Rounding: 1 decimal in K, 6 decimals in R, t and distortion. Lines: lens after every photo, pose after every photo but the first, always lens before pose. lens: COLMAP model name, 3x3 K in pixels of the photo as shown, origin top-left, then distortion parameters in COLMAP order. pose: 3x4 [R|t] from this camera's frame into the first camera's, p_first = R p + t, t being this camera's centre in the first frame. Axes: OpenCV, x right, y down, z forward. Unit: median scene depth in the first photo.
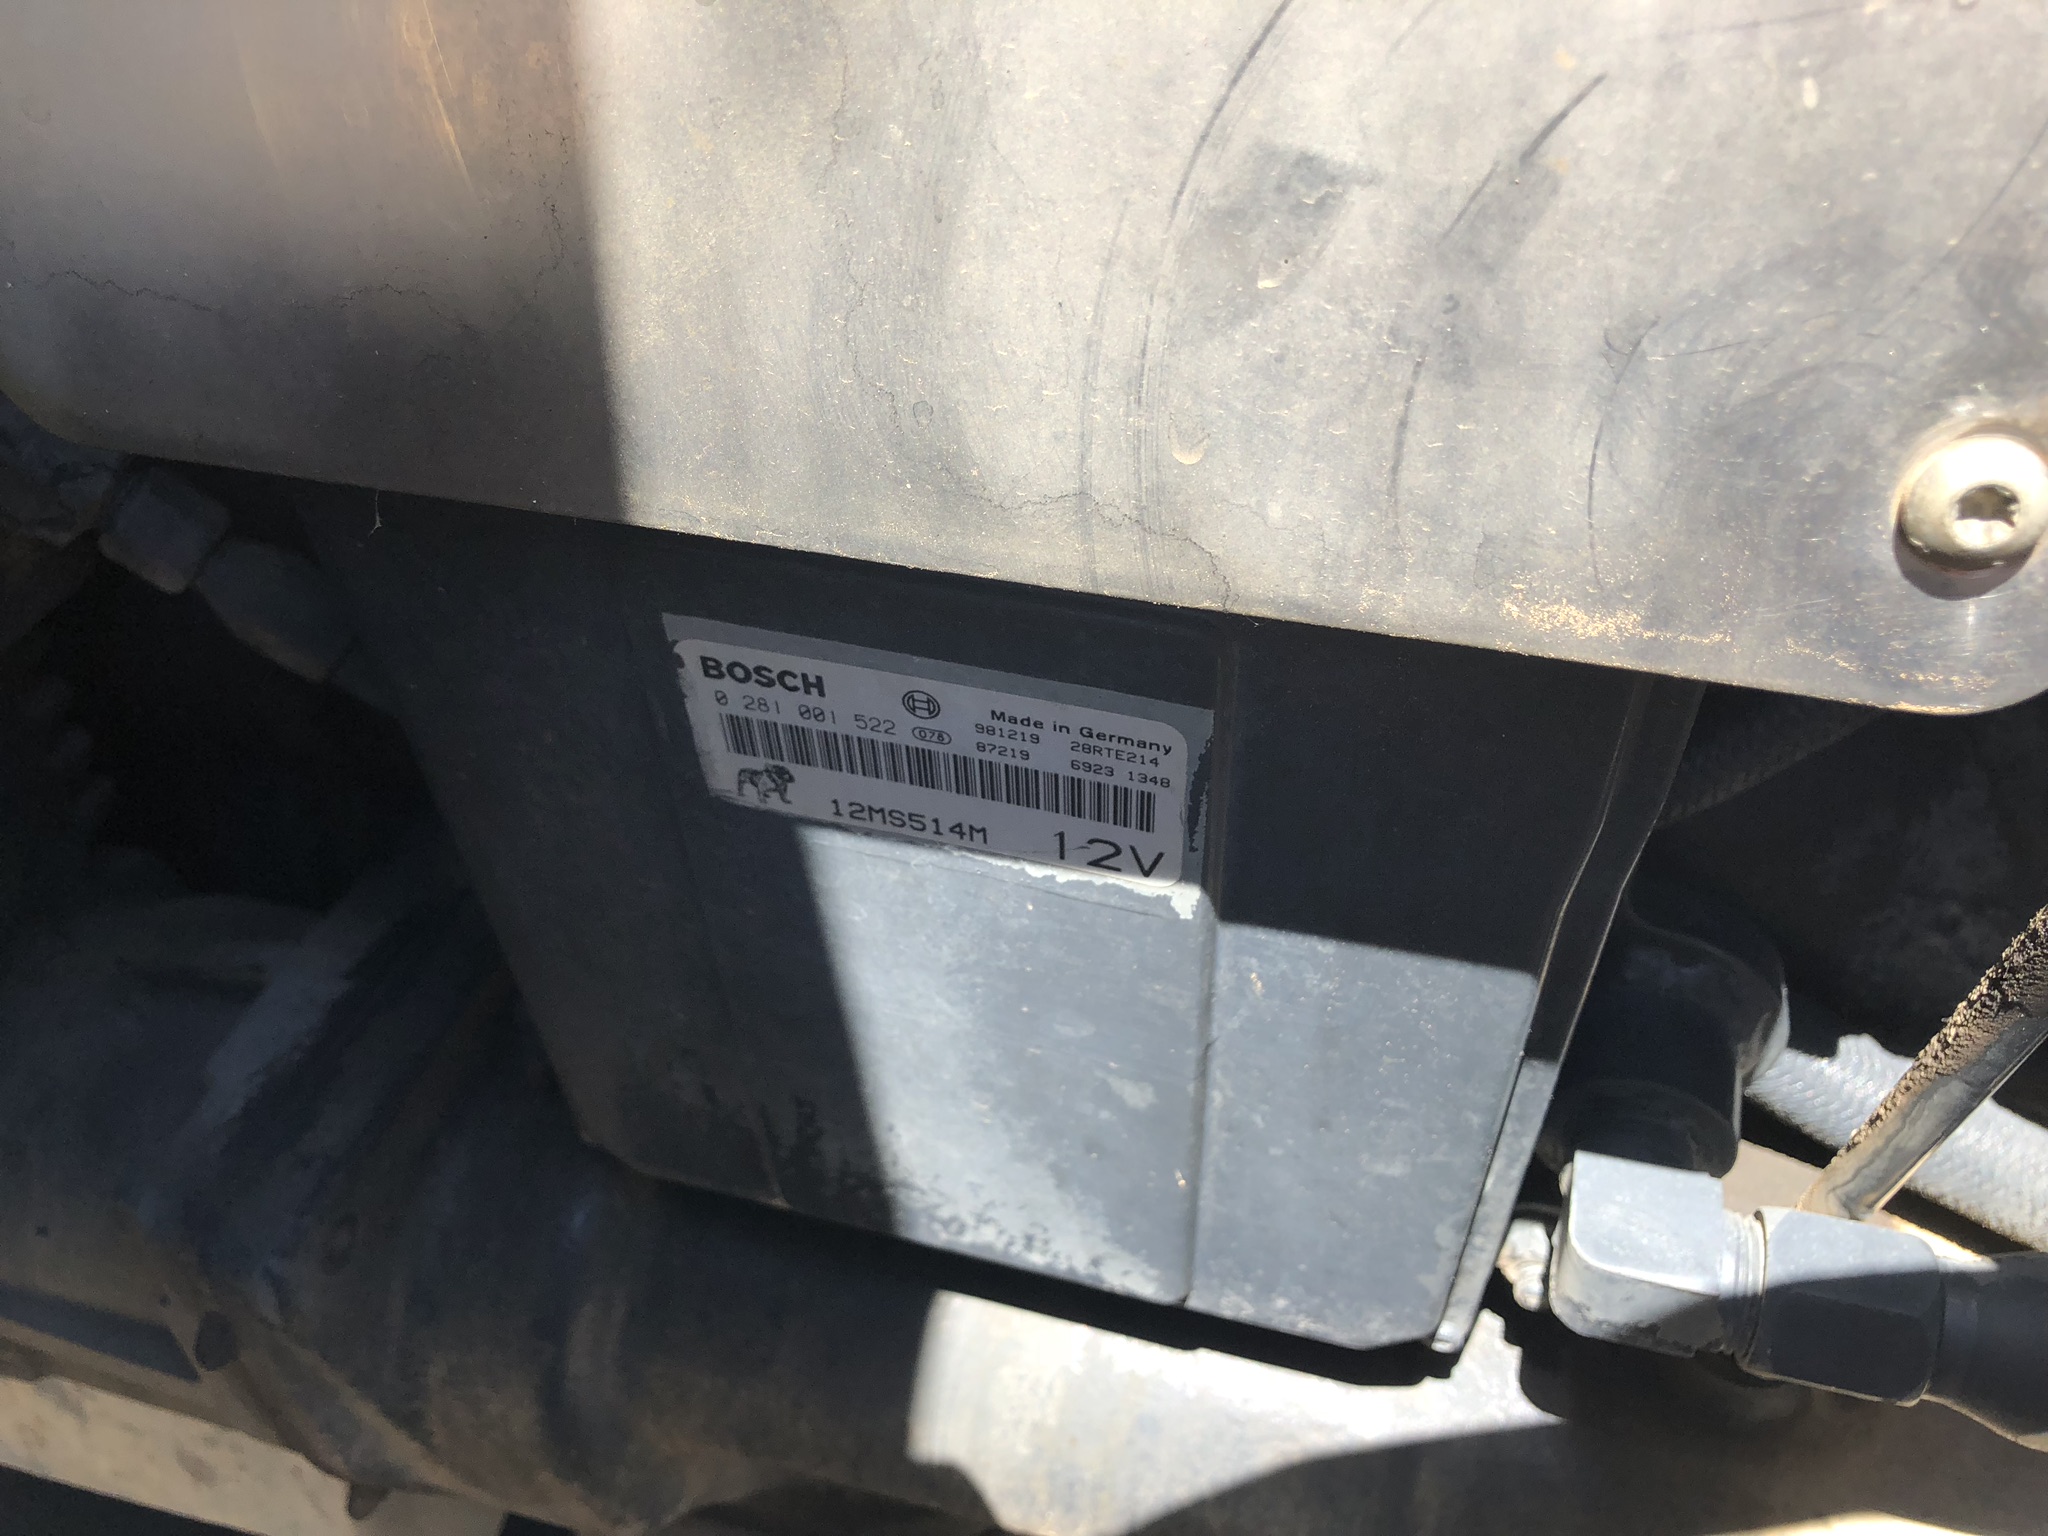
lens RADIAL K [[1679.2, 0, 1024.1], [0, 1679.2, 767.8], [0, 0, 1]] dist [0.022950, -0.006997]
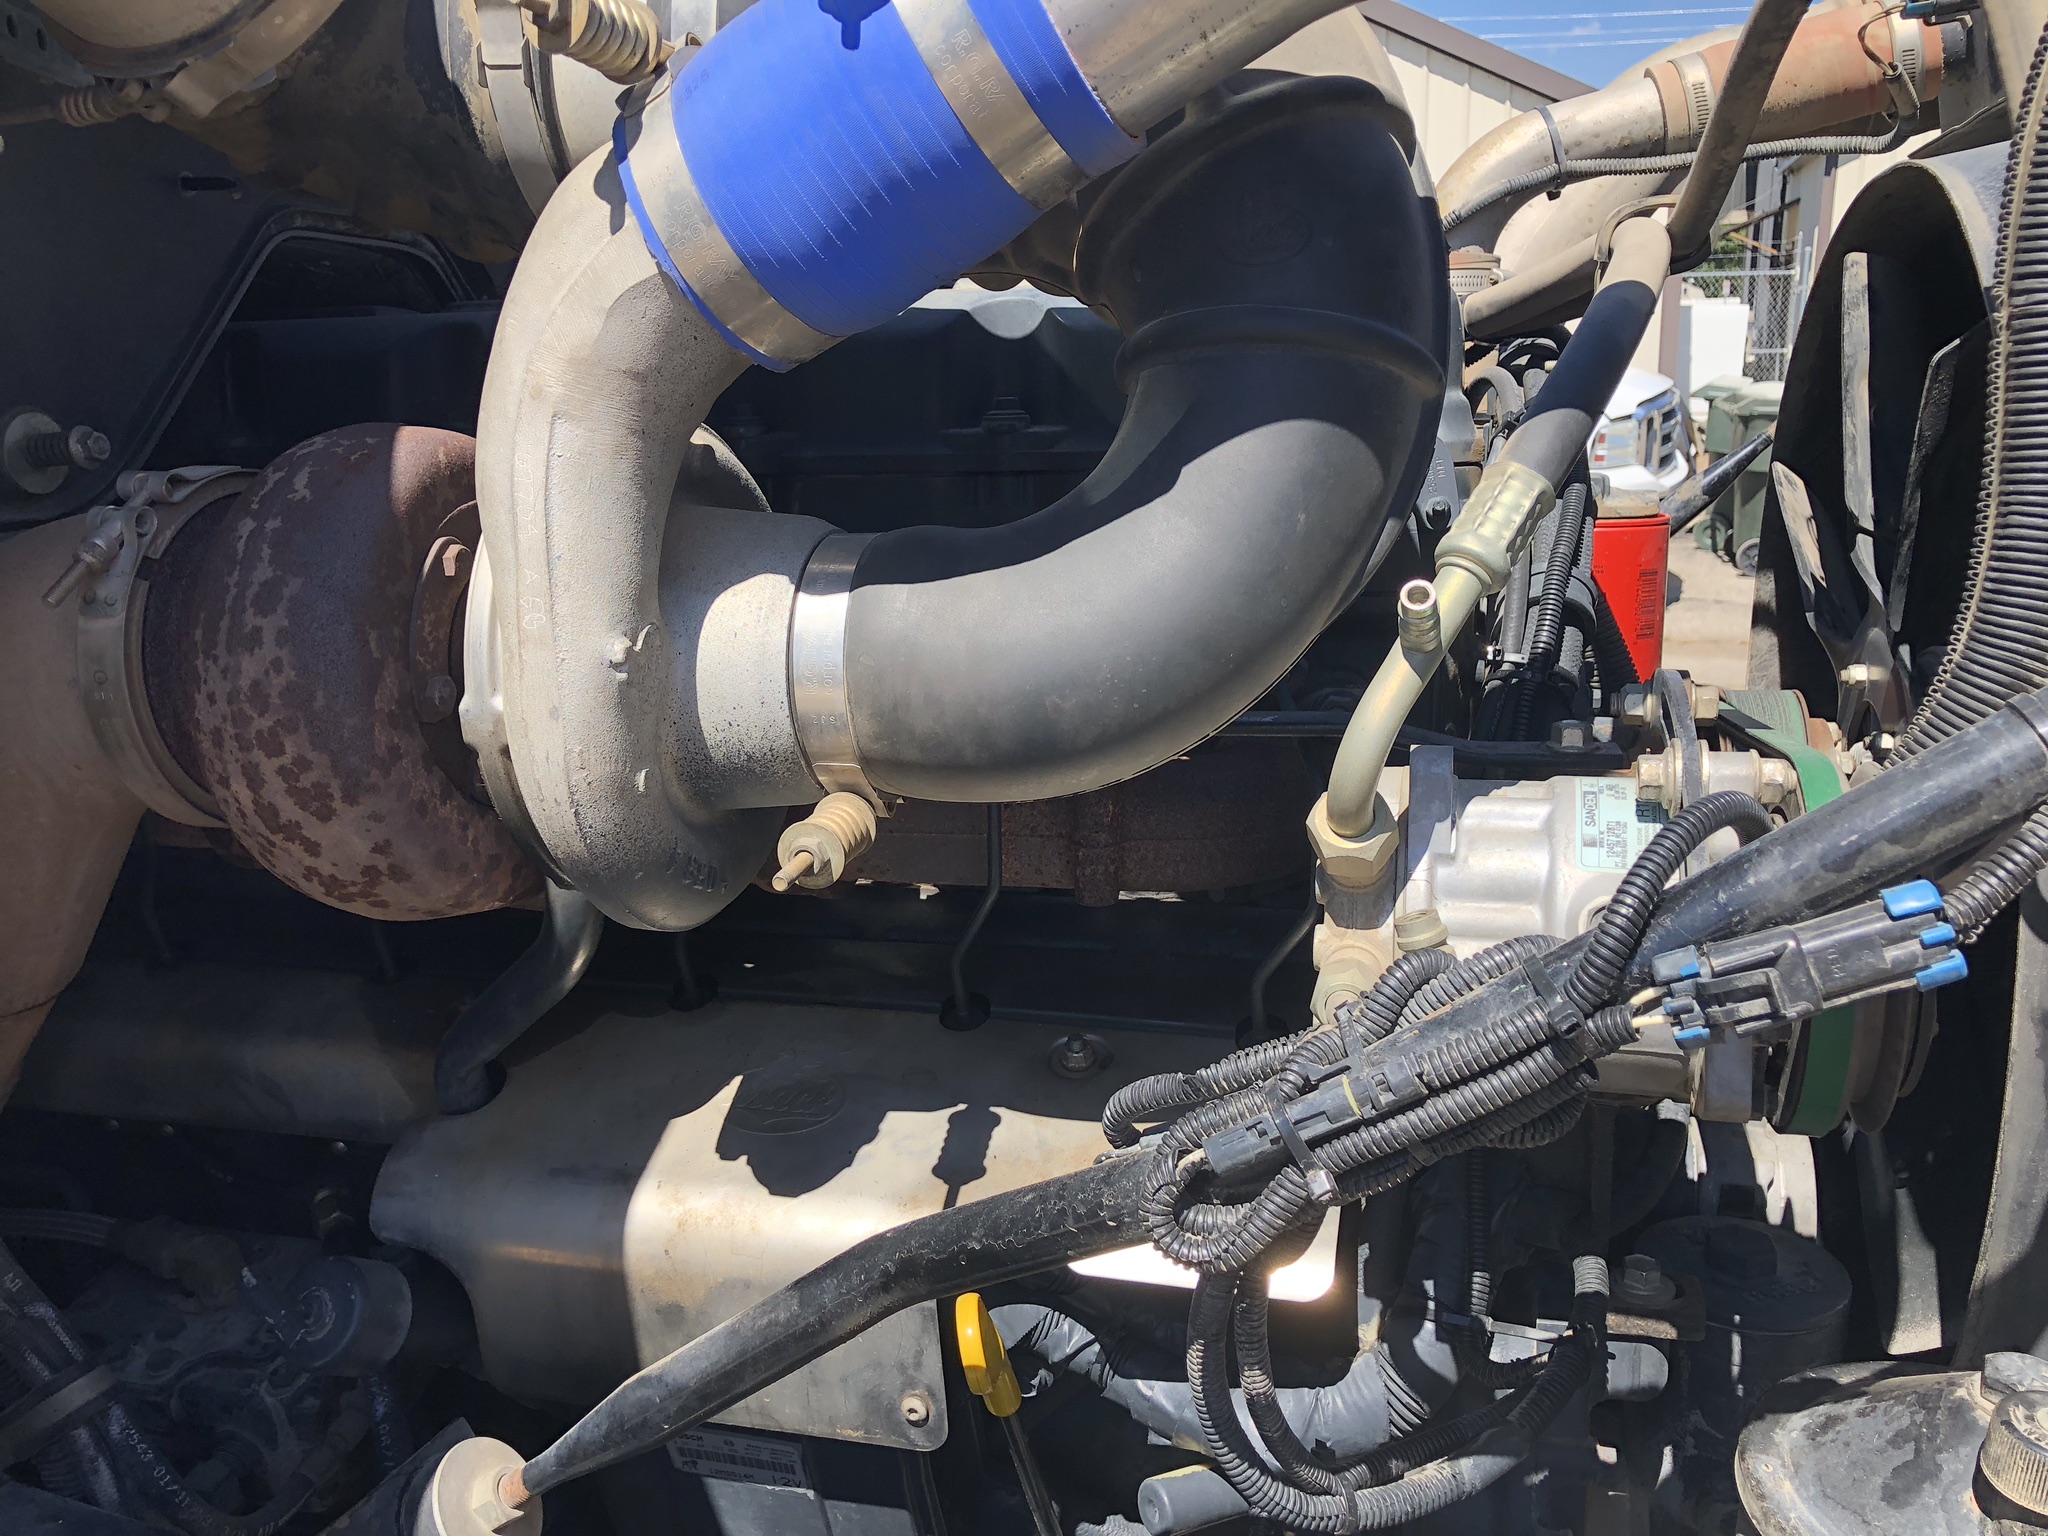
lens RADIAL K [[1679.2, 0, 1023.6], [0, 1679.2, 765.9], [0, 0, 1]] dist [0.022950, -0.006997]
pose [[0.996270, -0.083367, -0.022271, 0.750632], [0.074467, 0.961029, -0.266230, -0.412649], [0.043598, 0.263579, 0.963652, -2.774865]]
